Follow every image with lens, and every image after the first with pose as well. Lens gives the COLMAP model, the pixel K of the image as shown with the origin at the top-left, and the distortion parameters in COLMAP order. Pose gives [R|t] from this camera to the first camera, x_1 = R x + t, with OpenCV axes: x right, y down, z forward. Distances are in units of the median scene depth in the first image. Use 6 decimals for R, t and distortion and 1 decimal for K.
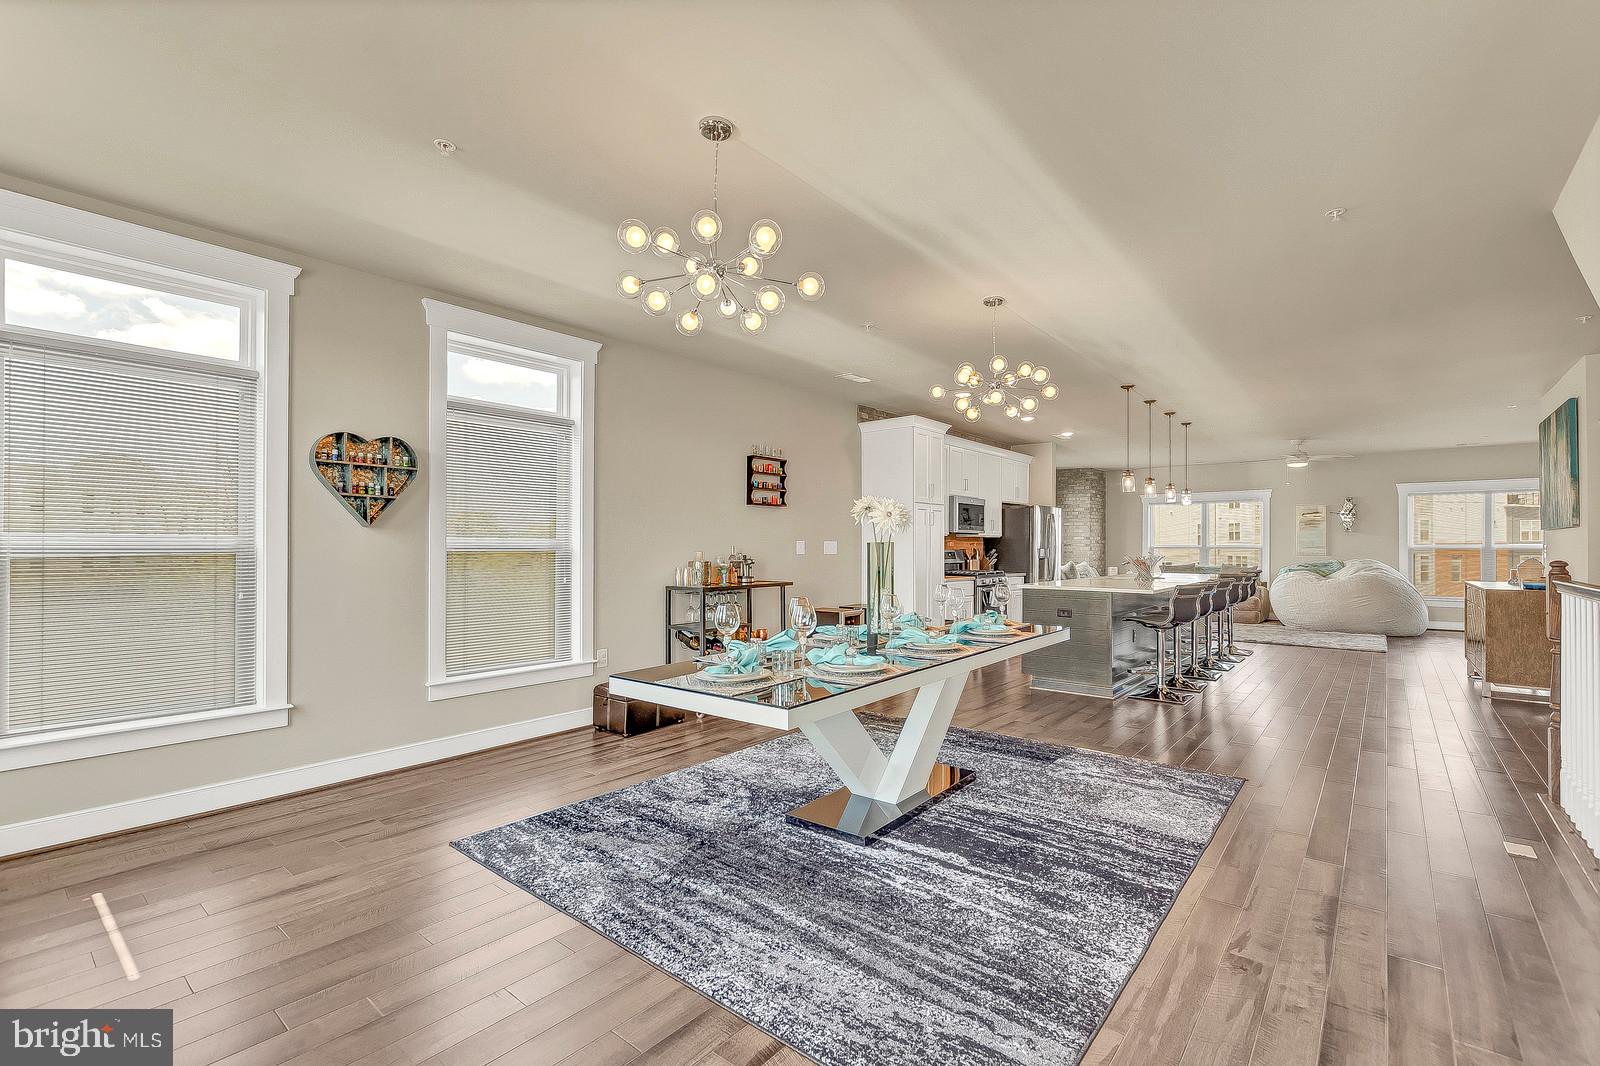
lens RADIAL K [[710.8, 0, 806.0], [0, 710.8, 536.7], [0, 0, 1]] dist [0.006910, 0.000174]
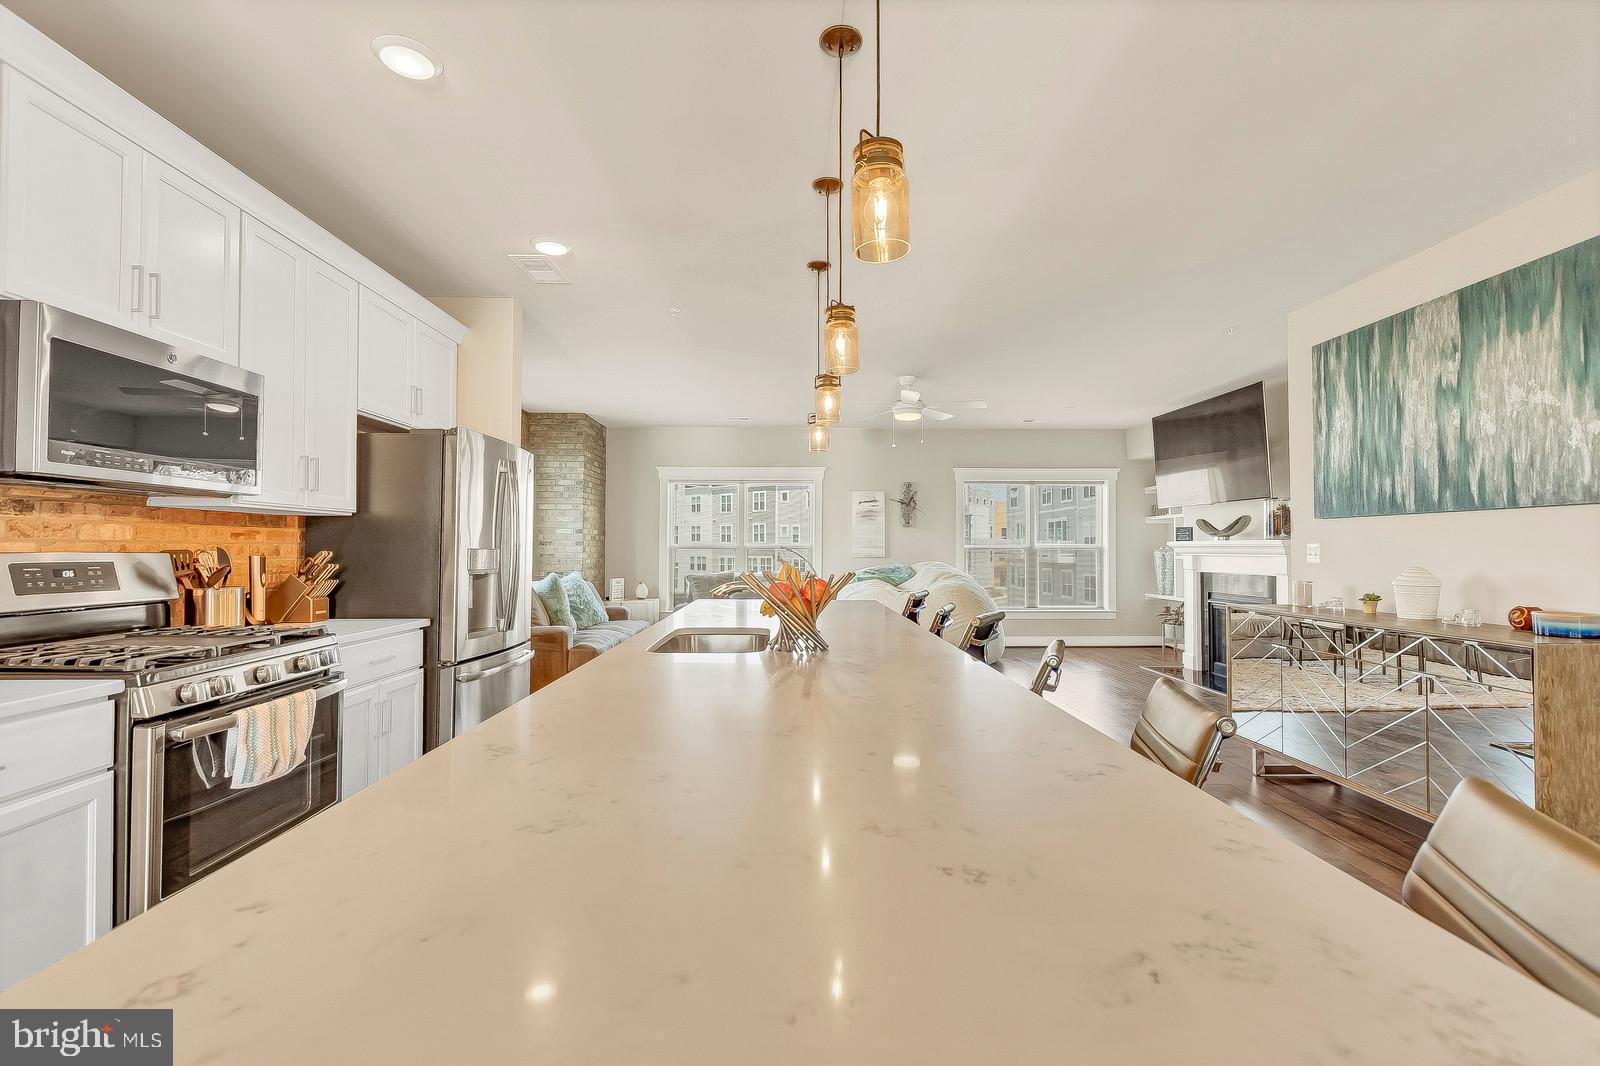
lens RADIAL K [[702.5, 0, 804.9], [0, 702.5, 538.2], [0, 0, 1]] dist [0.002268, -0.000142]
pose [[0.758462, 0.008329, 0.651664, 0.644109], [-0.009724, 0.999952, -0.001463, 0.029488], [-0.651645, -0.005227, 0.758506, 1.775107]]
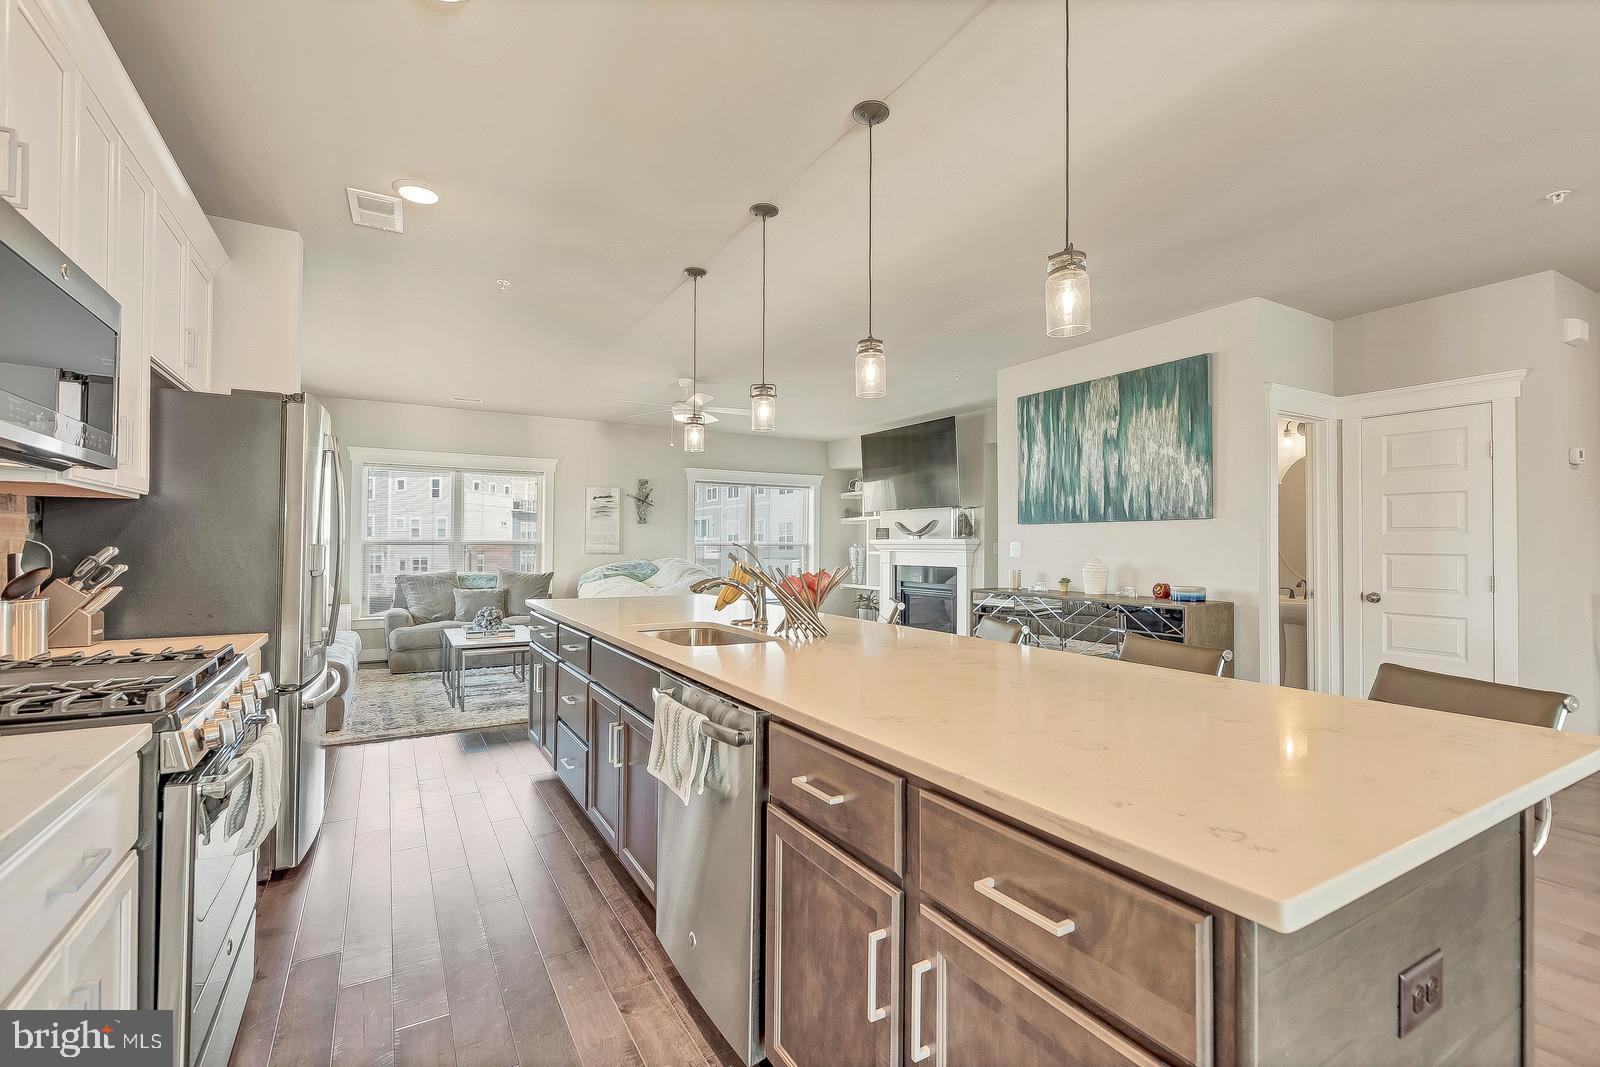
lens RADIAL K [[702.5, 0, 804.9], [0, 702.5, 538.7], [0, 0, 1]] dist [0.002268, -0.000142]
pose [[0.341391, 0.008842, 0.939880, 0.354967], [-0.017769, 0.999838, -0.002952, 0.033739], [-0.939754, -0.015693, 0.341492, 2.048899]]
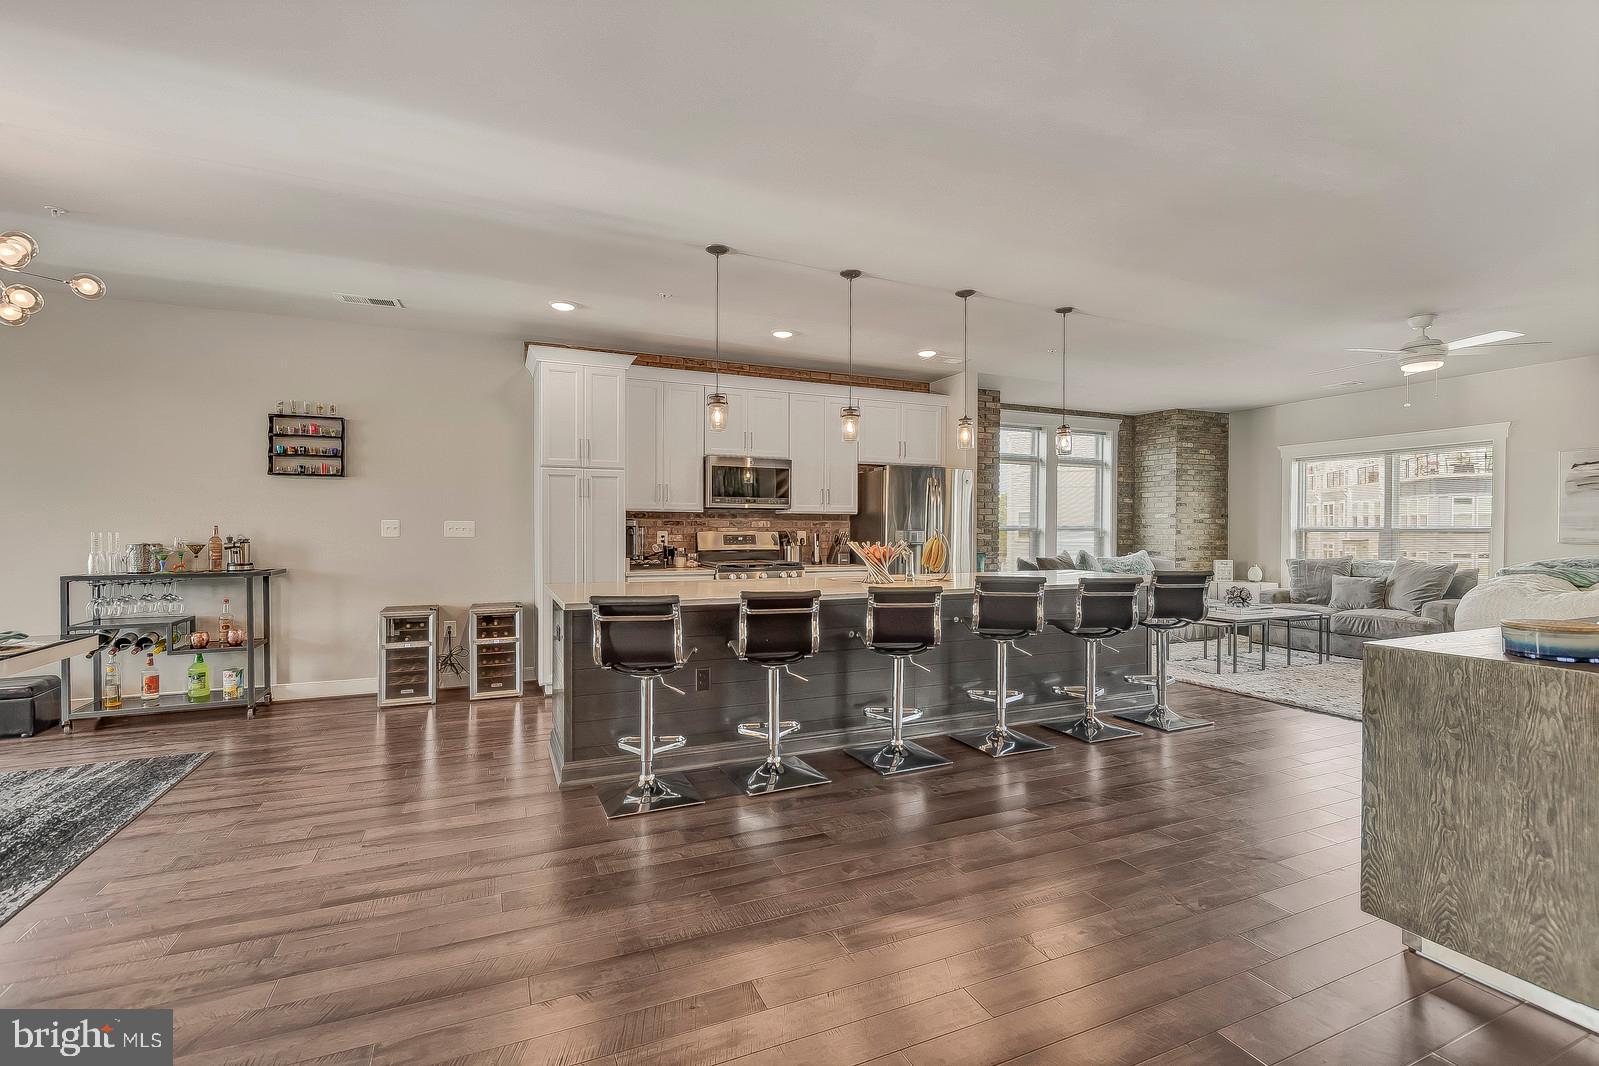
lens RADIAL K [[709.4, 0, 796.4], [0, 709.4, 532.3], [0, 0, 1]] dist [-0.002408, -0.000761]
pose [[0.893078, 0.000780, -0.449902, 1.570699], [0.006796, 0.999861, 0.015223, 0.022028], [0.449851, -0.016653, 0.892948, 1.047401]]
